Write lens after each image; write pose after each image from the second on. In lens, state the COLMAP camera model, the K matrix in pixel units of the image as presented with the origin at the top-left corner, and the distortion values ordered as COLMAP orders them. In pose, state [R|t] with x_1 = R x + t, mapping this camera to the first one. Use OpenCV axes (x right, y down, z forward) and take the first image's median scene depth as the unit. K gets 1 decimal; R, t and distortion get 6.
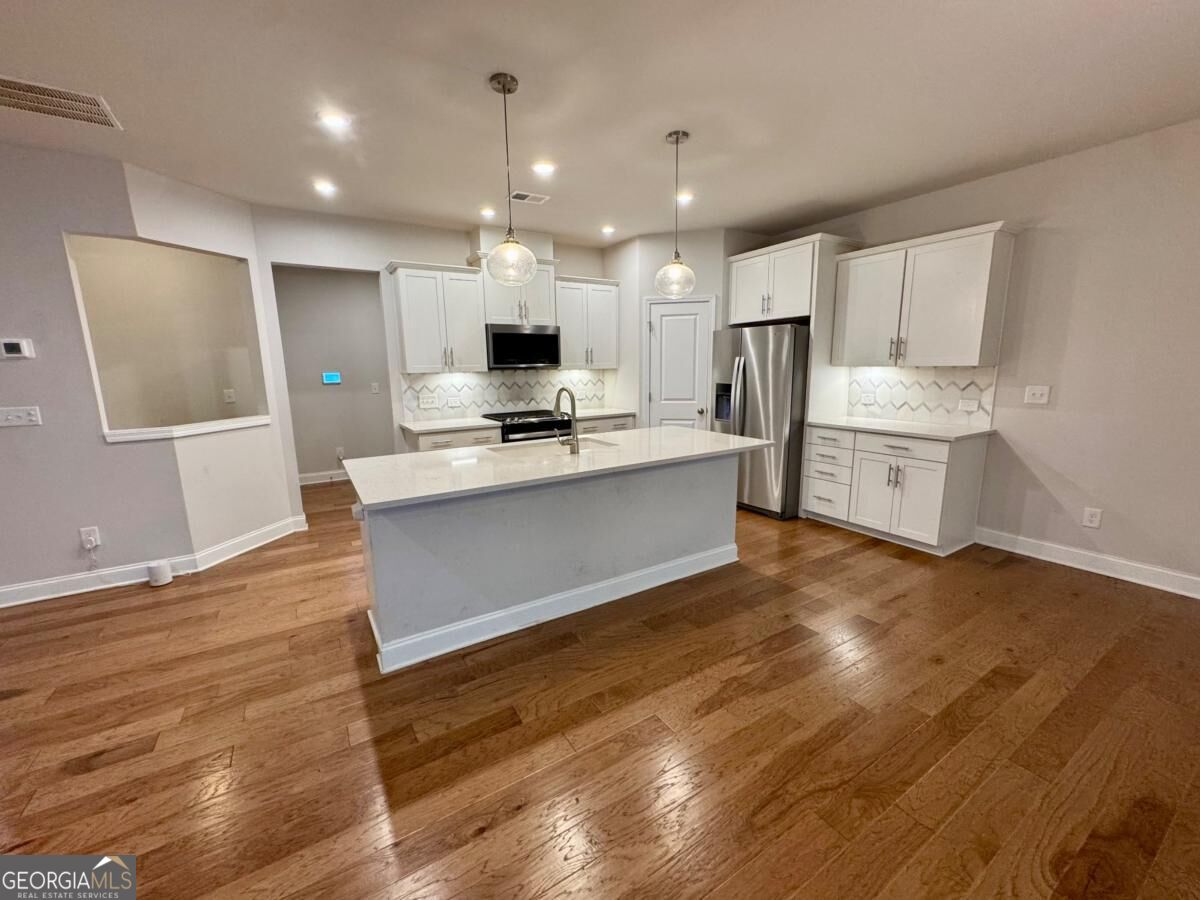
lens RADIAL K [[481.0, 0, 601.1], [0, 481.0, 451.1], [0, 0, 1]] dist [-0.001950, -0.000464]
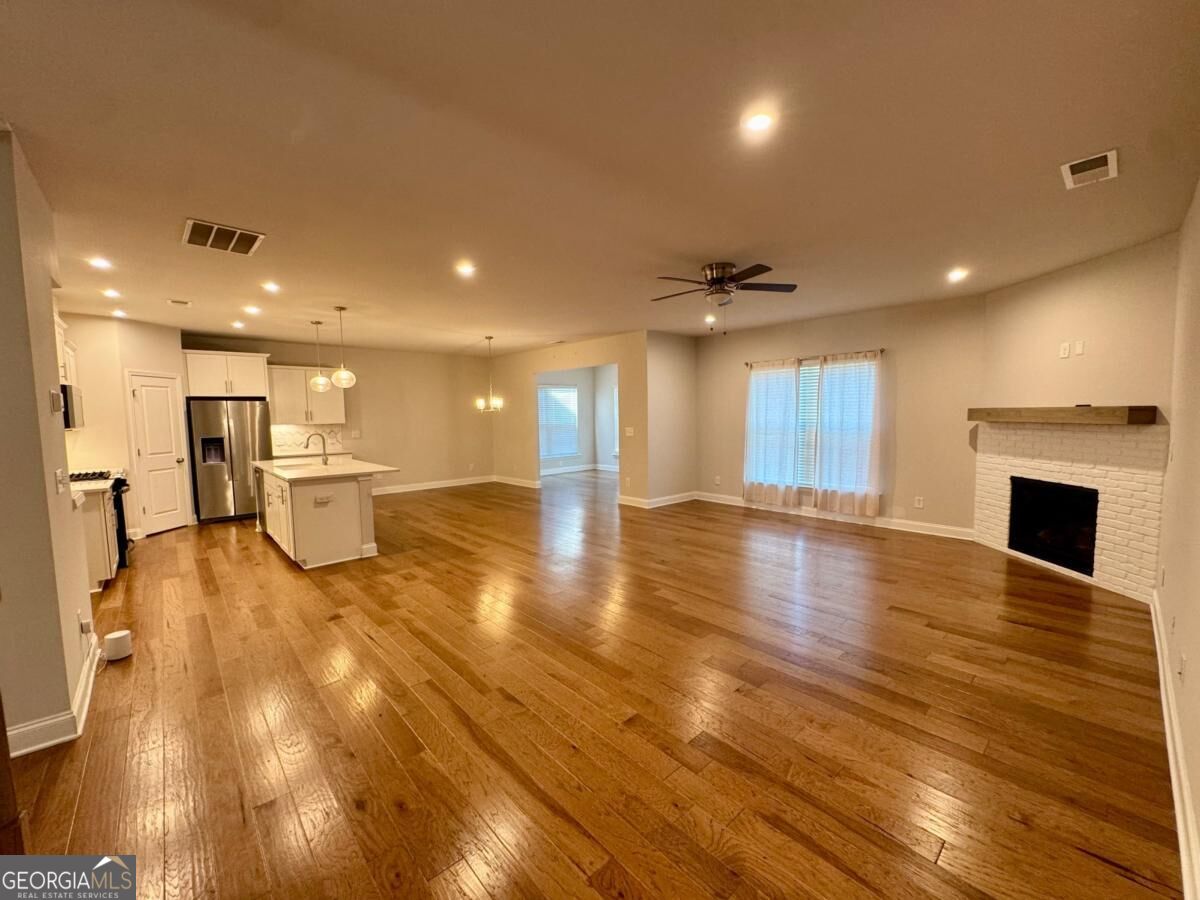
lens RADIAL K [[481.0, 0, 601.1], [0, 481.0, 451.1], [0, 0, 1]] dist [-0.001950, -0.000464]
pose [[-0.181639, -0.057465, 0.981685, -1.562458], [0.192855, 0.976823, 0.092864, -0.011205], [-0.964269, 0.206191, -0.166346, 0.143616]]
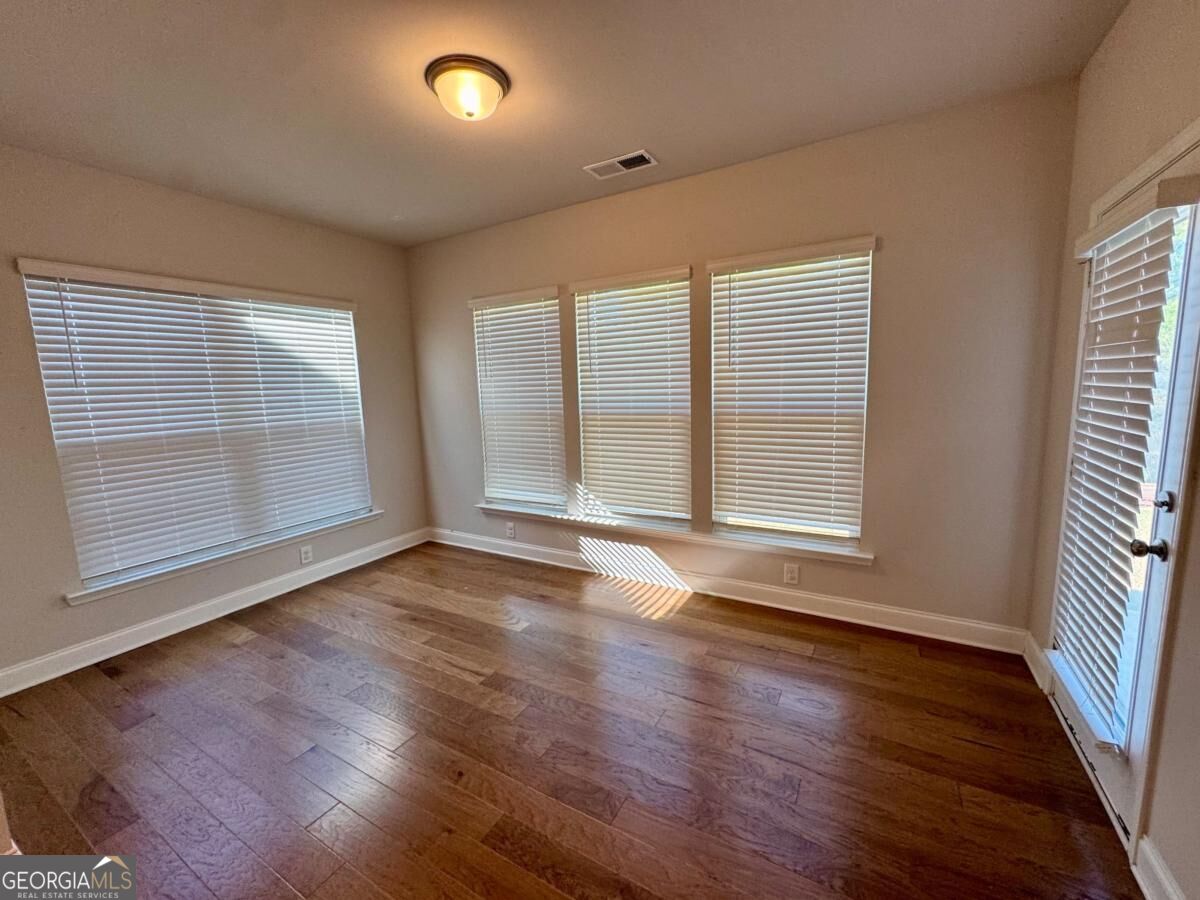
lens RADIAL K [[481.0, 0, 601.1], [0, 481.0, 451.1], [0, 0, 1]] dist [-0.001950, -0.000464]
pose [[-0.471695, -0.088901, 0.877269, 0.332077], [0.199719, 0.958276, 0.204497, 0.029426], [-0.858846, 0.271667, -0.434259, -0.226719]]
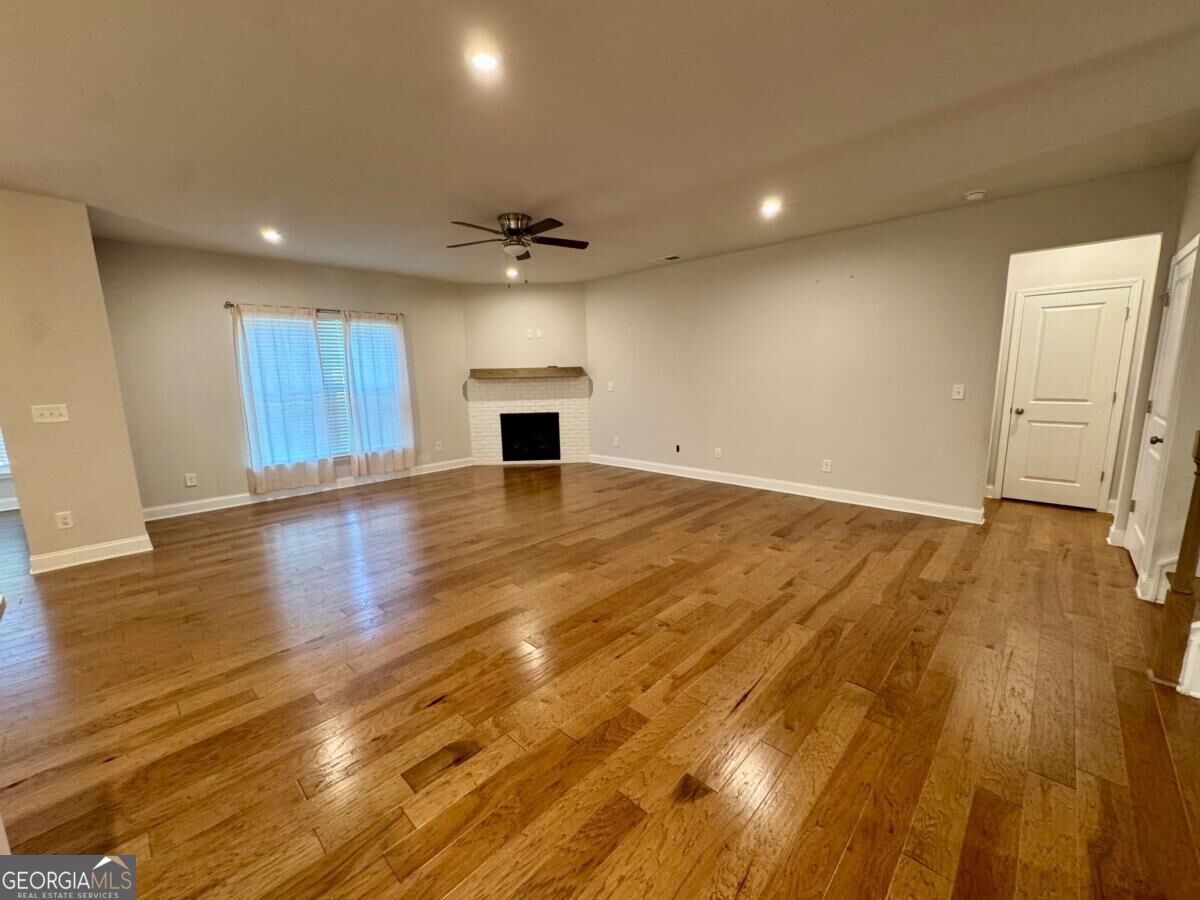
lens RADIAL K [[481.0, 0, 601.1], [0, 481.0, 451.1], [0, 0, 1]] dist [-0.001950, -0.000464]
pose [[-0.967790, 0.076282, -0.239924, -0.502718], [-0.009318, 0.941485, 0.336927, -0.126475], [0.251586, 0.328311, -0.910449, 0.771137]]
